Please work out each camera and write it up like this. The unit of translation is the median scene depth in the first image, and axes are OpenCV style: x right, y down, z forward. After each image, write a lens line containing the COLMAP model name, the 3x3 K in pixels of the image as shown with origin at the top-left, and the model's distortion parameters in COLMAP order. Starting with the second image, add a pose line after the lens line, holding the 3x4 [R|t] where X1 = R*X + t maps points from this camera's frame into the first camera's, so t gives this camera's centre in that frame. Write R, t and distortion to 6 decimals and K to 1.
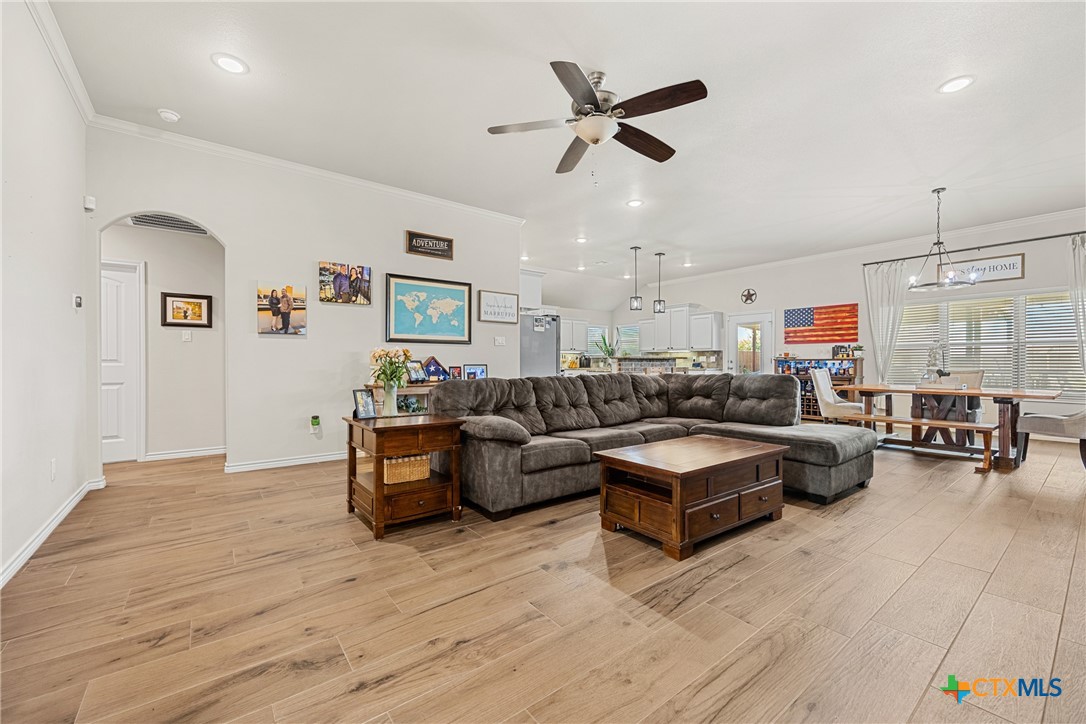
lens RADIAL K [[440.8, 0, 548.6], [0, 440.8, 360.6], [0, 0, 1]] dist [-0.000352, -0.000052]
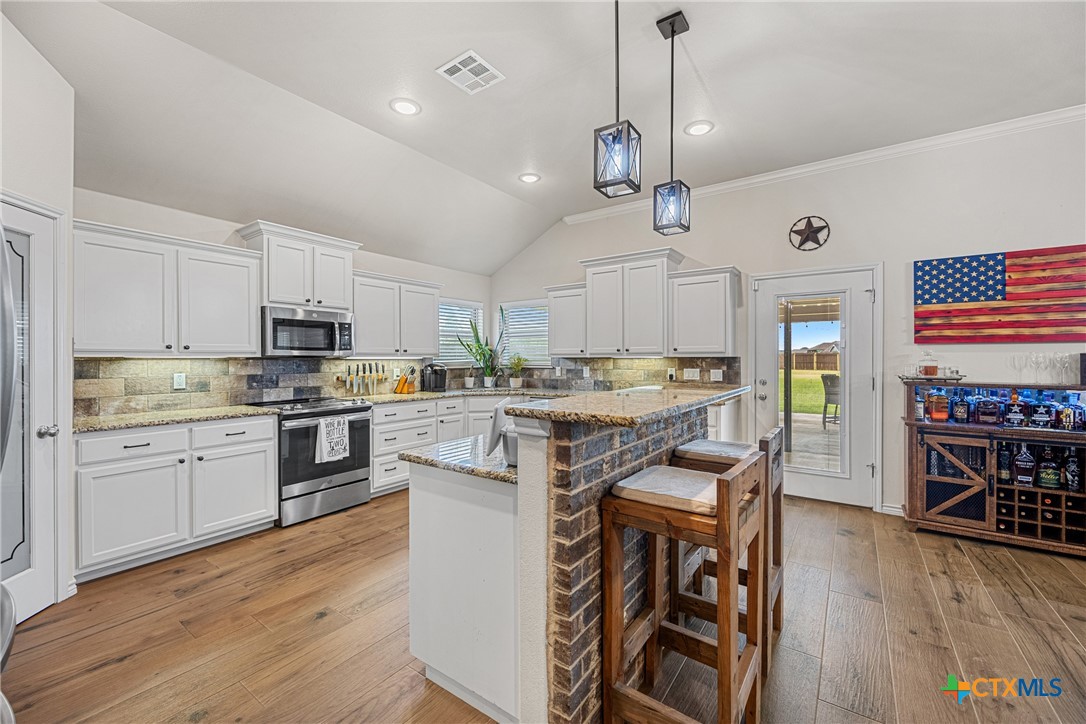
lens RADIAL K [[440.8, 0, 548.6], [0, 440.8, 360.6], [0, 0, 1]] dist [-0.000352, -0.000052]
pose [[0.957790, -0.003419, 0.287450, 0.092730], [0.000757, 0.999956, 0.009369, -0.027756], [-0.287469, -0.008756, 0.957750, 0.743171]]
